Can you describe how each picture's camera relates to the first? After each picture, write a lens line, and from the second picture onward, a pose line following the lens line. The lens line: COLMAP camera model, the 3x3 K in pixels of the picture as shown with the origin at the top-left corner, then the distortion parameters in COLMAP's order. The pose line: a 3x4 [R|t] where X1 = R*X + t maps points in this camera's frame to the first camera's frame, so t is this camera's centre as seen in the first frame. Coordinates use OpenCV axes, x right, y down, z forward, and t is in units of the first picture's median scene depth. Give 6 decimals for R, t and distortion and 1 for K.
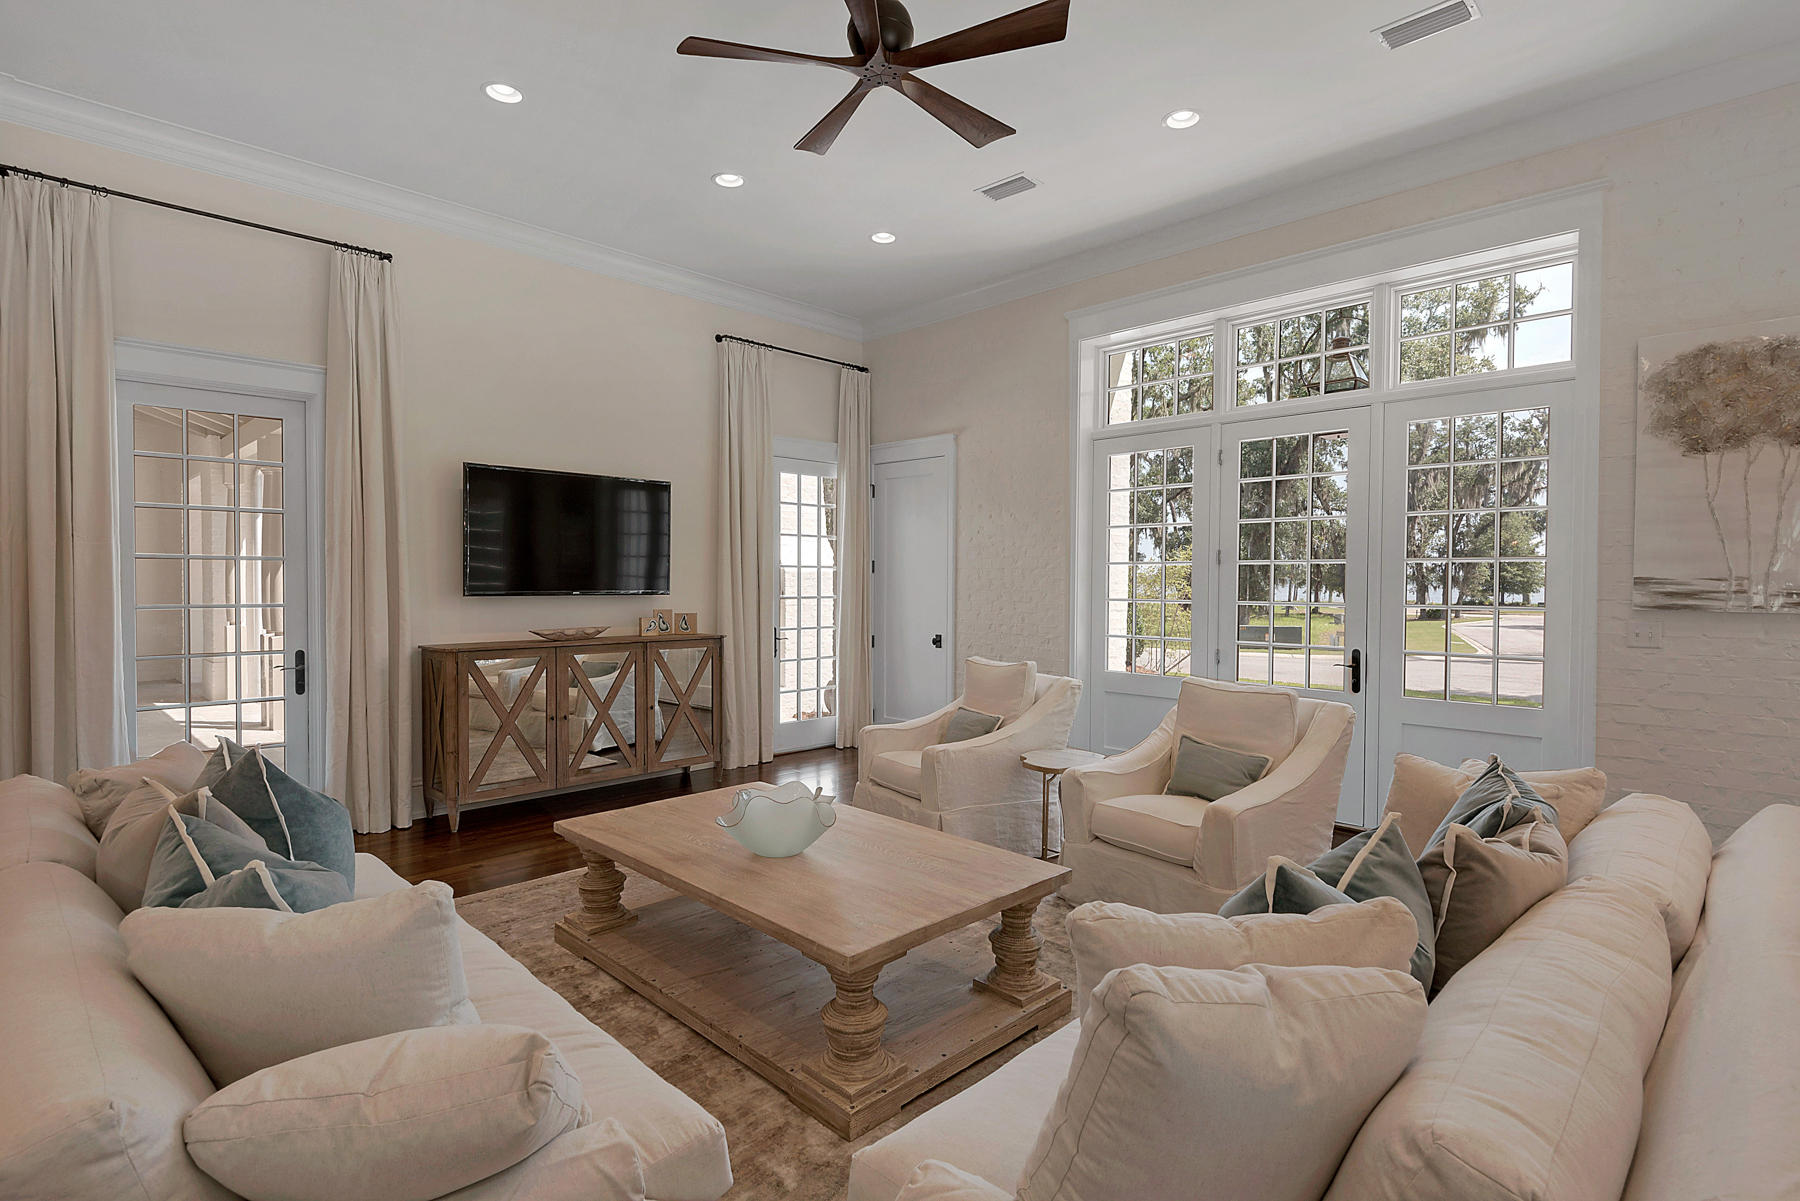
lens RADIAL K [[890.6, 0, 902.9], [0, 890.6, 596.0], [0, 0, 1]] dist [0.006532, -0.005725]
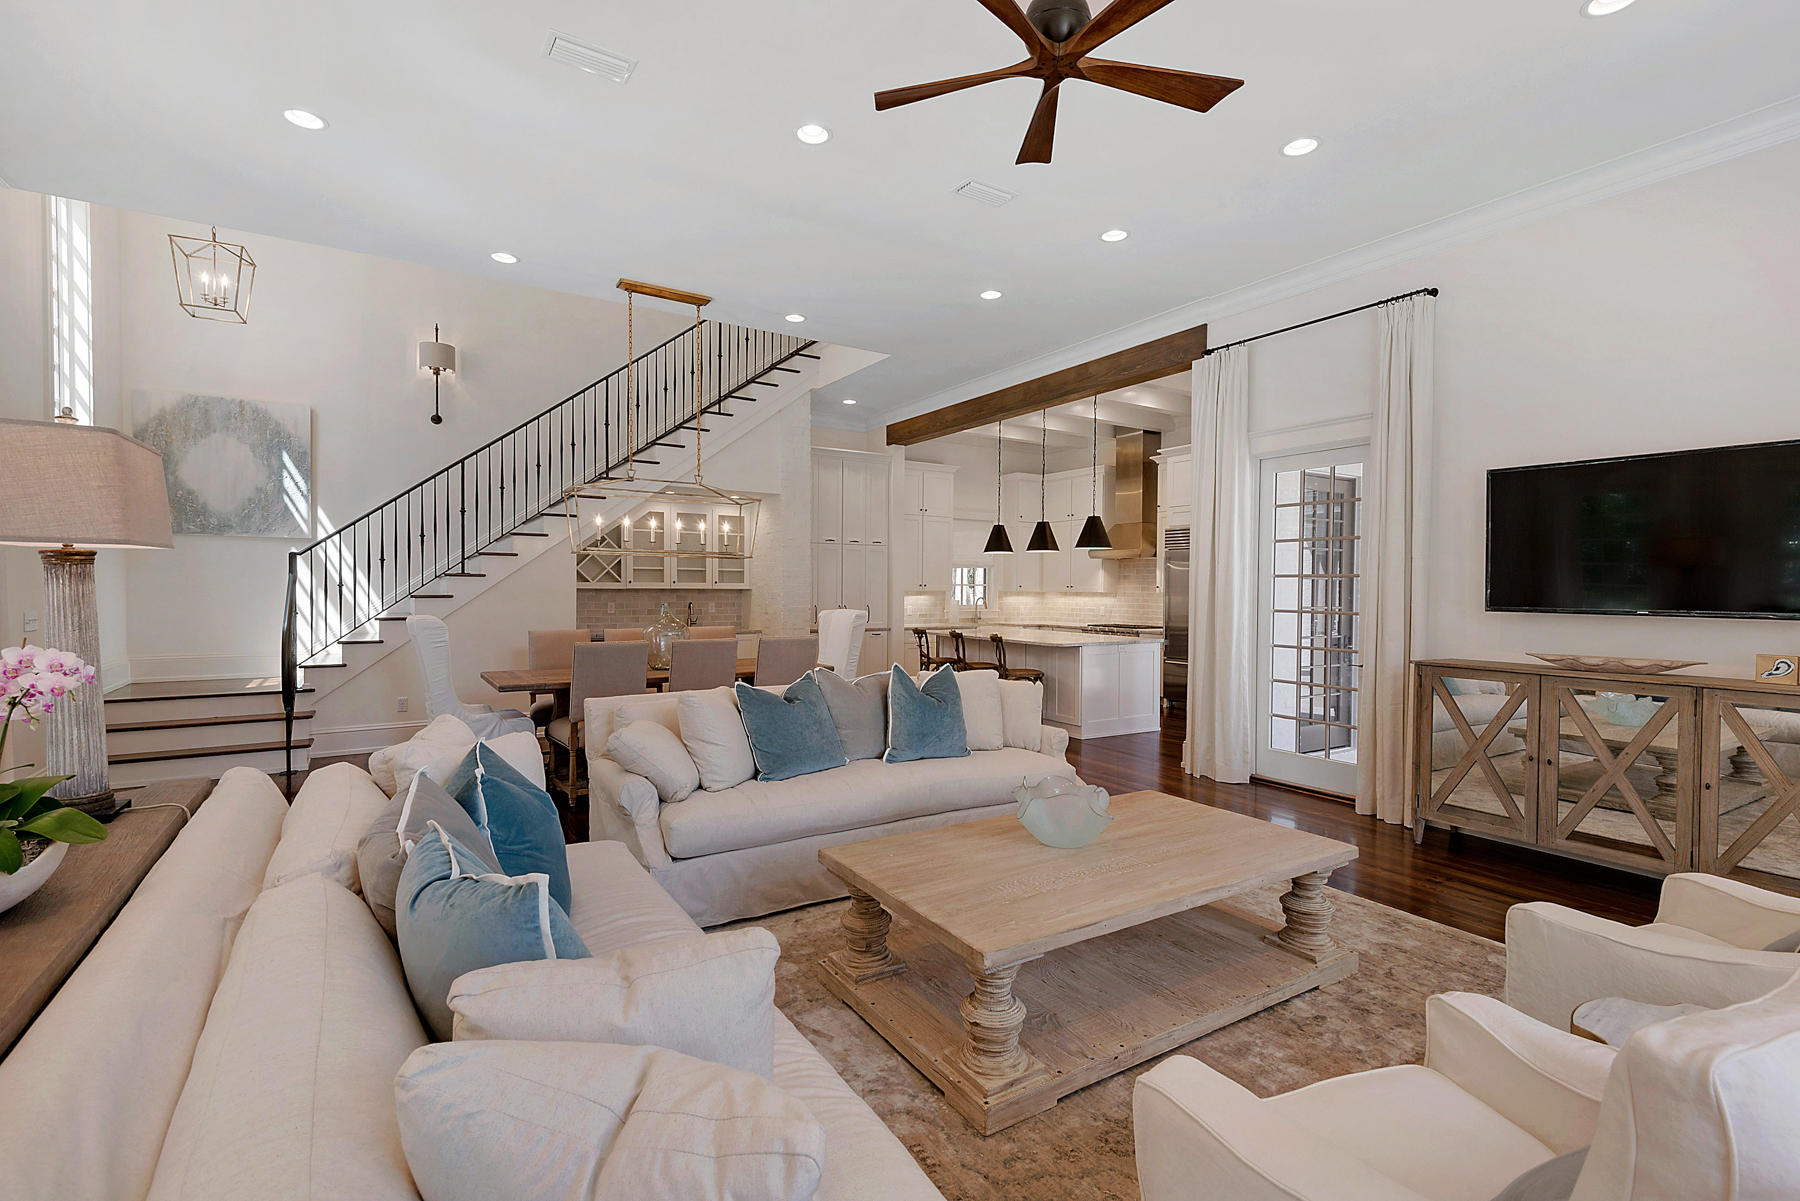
lens RADIAL K [[812.2, 0, 906.4], [0, 812.2, 598.6], [0, 0, 1]] dist [0.013805, -0.005809]
pose [[-0.216983, 0.008752, -0.976136, 0.655327], [-0.028506, 0.999477, 0.015298, -0.012475], [0.975759, 0.031145, -0.216620, 0.781577]]
